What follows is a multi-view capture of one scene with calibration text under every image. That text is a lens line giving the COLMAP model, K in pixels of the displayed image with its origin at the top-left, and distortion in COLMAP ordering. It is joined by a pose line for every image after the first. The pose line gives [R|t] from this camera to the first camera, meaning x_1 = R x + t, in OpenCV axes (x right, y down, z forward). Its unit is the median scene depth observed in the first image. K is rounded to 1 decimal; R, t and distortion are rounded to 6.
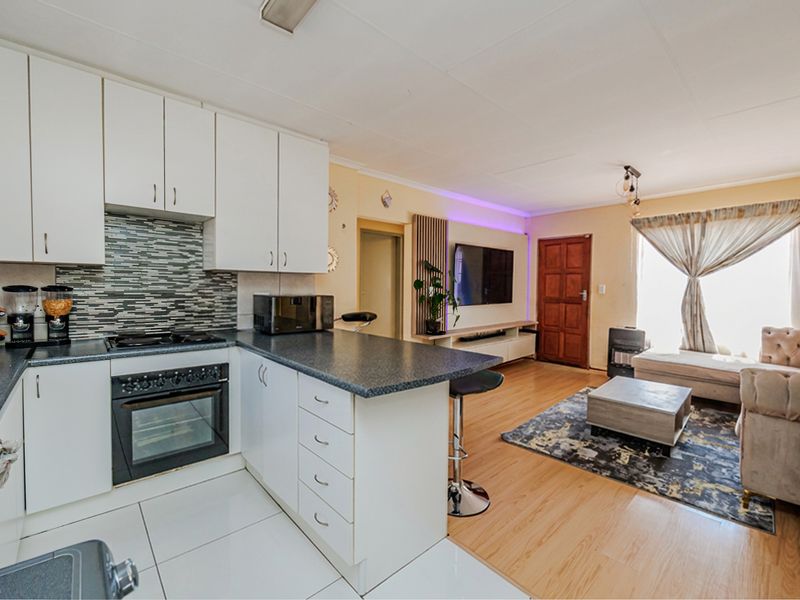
lens RADIAL K [[365.5, 0, 400.9], [0, 365.5, 308.2], [0, 0, 1]] dist [0.000826, -0.000040]
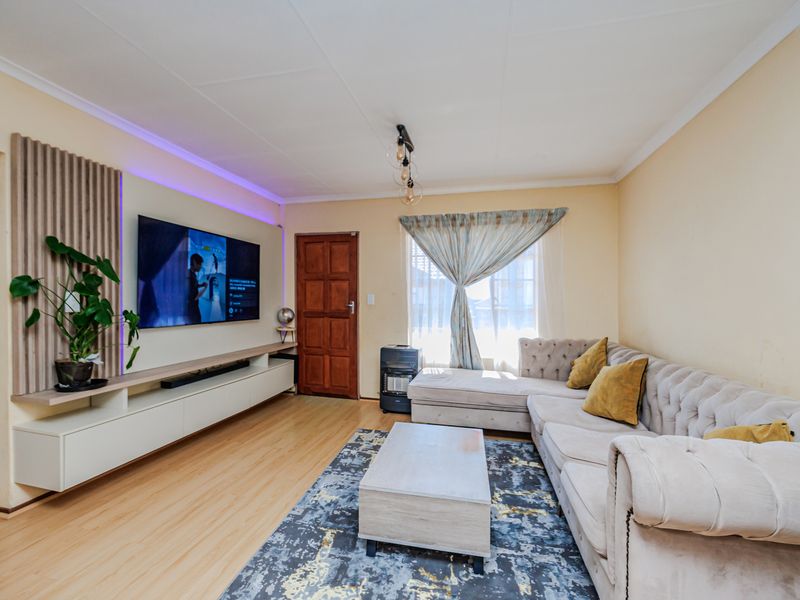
lens RADIAL K [[365.5, 0, 400.9], [0, 365.5, 308.2], [0, 0, 1]] dist [0.000826, -0.000040]
pose [[0.828207, -0.009261, 0.560346, 0.196936], [0.028839, 0.999243, -0.026111, -0.012876], [-0.559680, 0.037785, 0.827847, 0.384265]]
